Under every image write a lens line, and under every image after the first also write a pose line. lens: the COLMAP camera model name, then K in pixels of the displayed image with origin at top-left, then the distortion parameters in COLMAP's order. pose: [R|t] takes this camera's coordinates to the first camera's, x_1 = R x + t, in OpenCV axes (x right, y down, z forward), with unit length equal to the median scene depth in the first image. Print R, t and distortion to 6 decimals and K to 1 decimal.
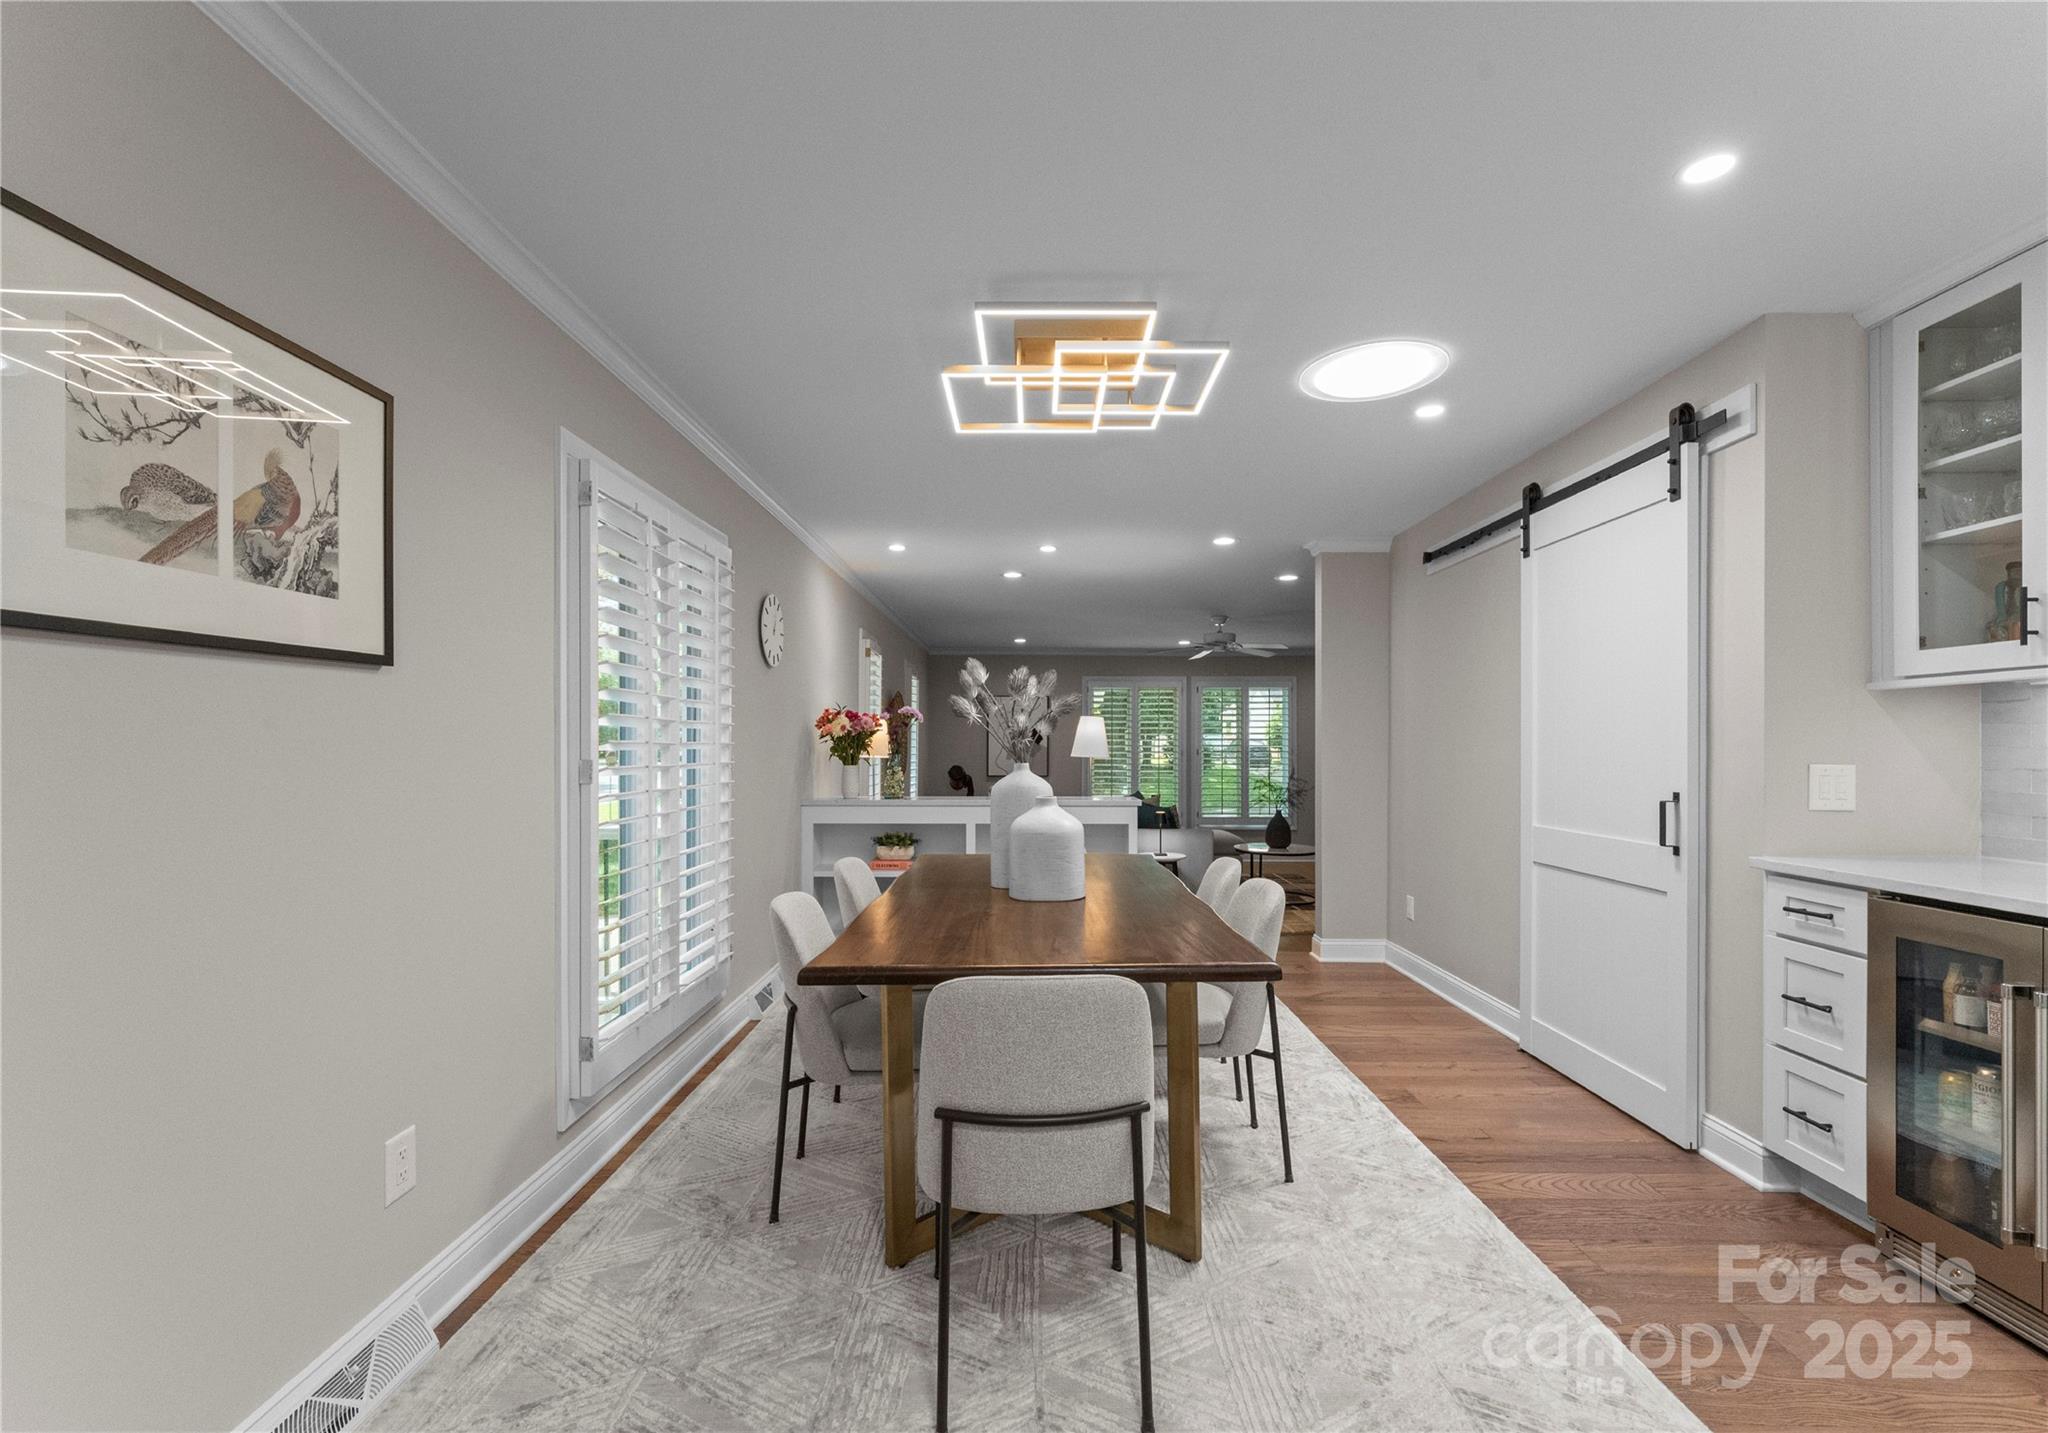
lens RADIAL K [[870.7, 0, 1024.3], [0, 870.7, 735.4], [0, 0, 1]] dist [0.000110, 0.001564]
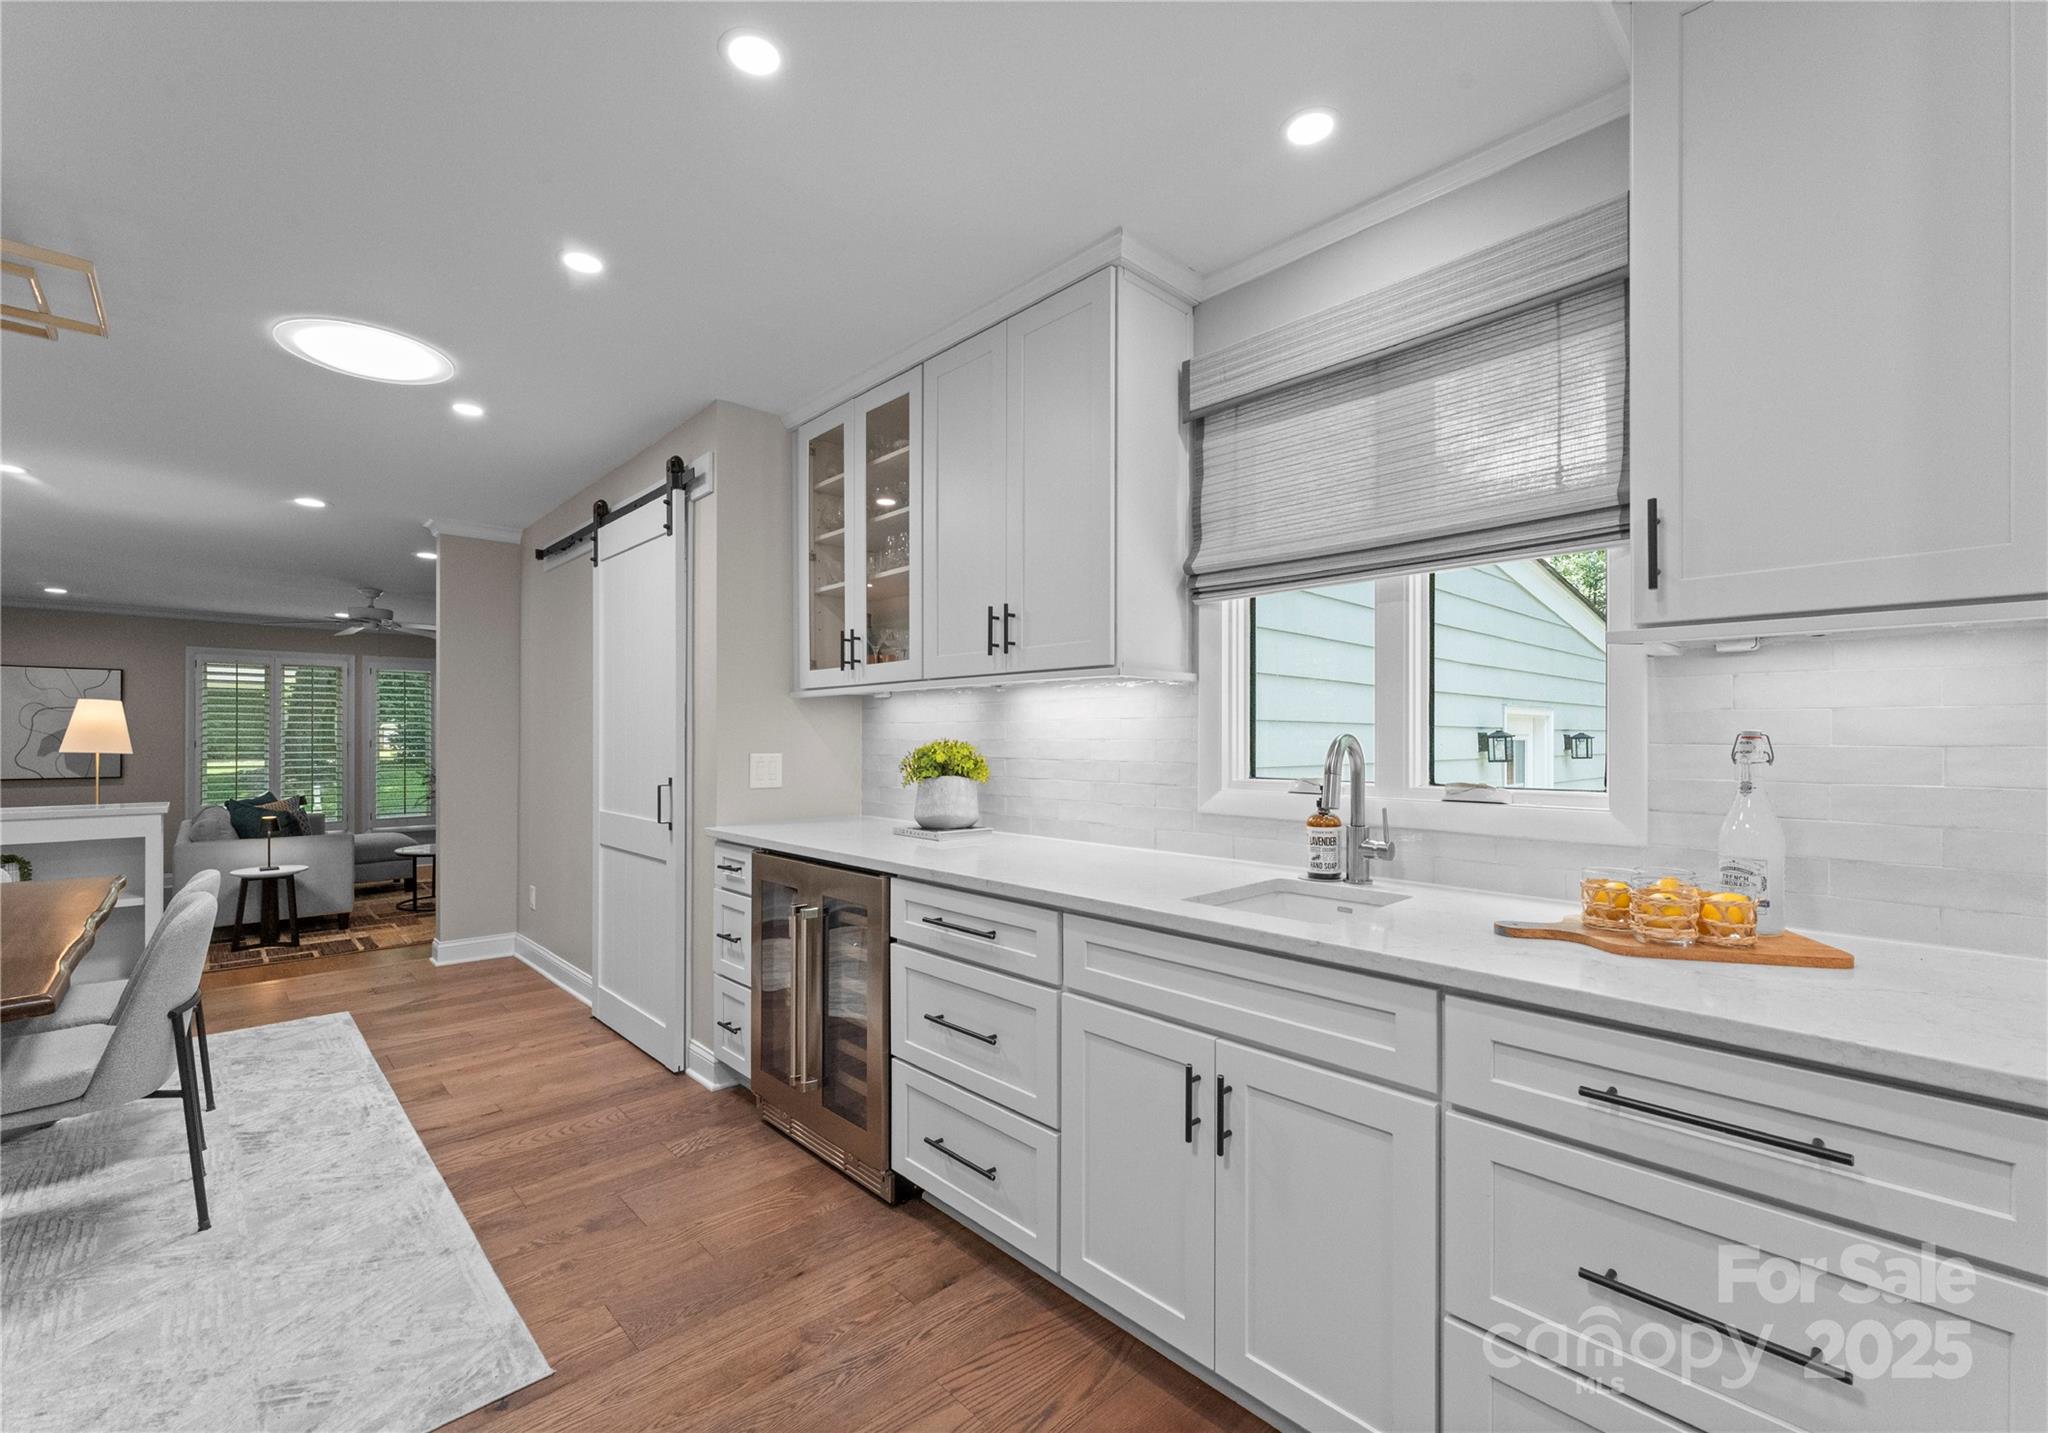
lens RADIAL K [[870.7, 0, 985.7], [0, 870.7, 724.8], [0, 0, 1]] dist [0.000110, 0.001564]
pose [[0.735066, 0.008370, 0.677944, 0.249586], [-0.008634, 0.999958, -0.002984, -0.007908], [-0.677941, -0.003660, 0.735108, -0.176950]]
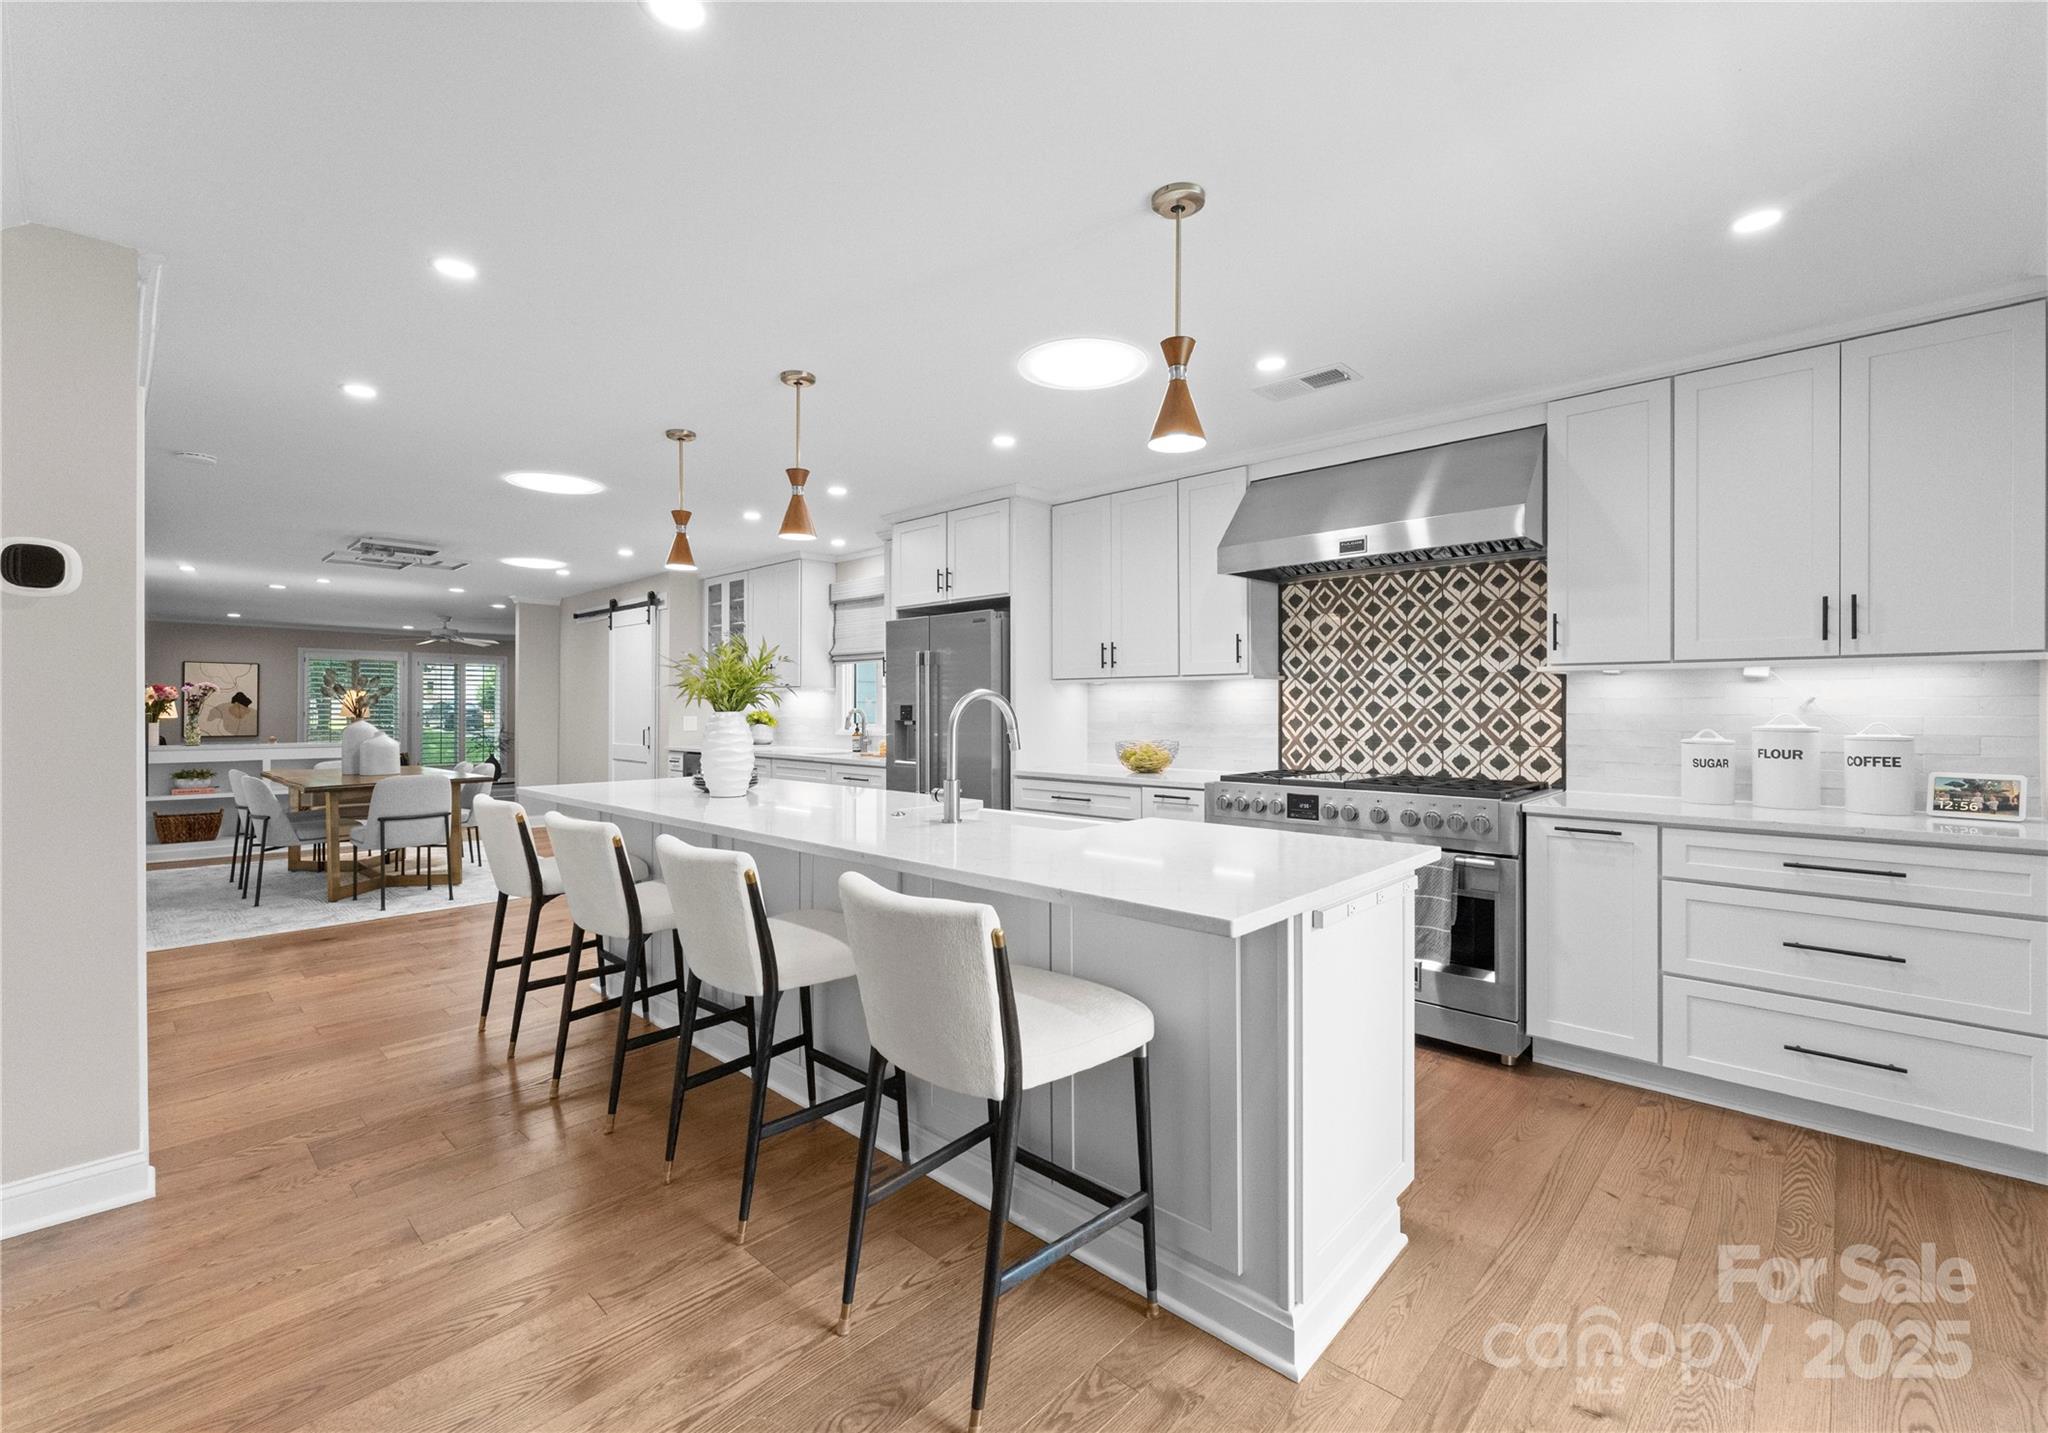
lens RADIAL K [[870.7, 0, 1018.1], [0, 870.7, 713.0], [0, 0, 1]] dist [0.000110, 0.001564]
pose [[0.675746, -0.001008, 0.737134, -0.526350], [-0.012107, 0.999849, 0.012466, -0.028604], [-0.737035, -0.017349, 0.675631, -1.785916]]
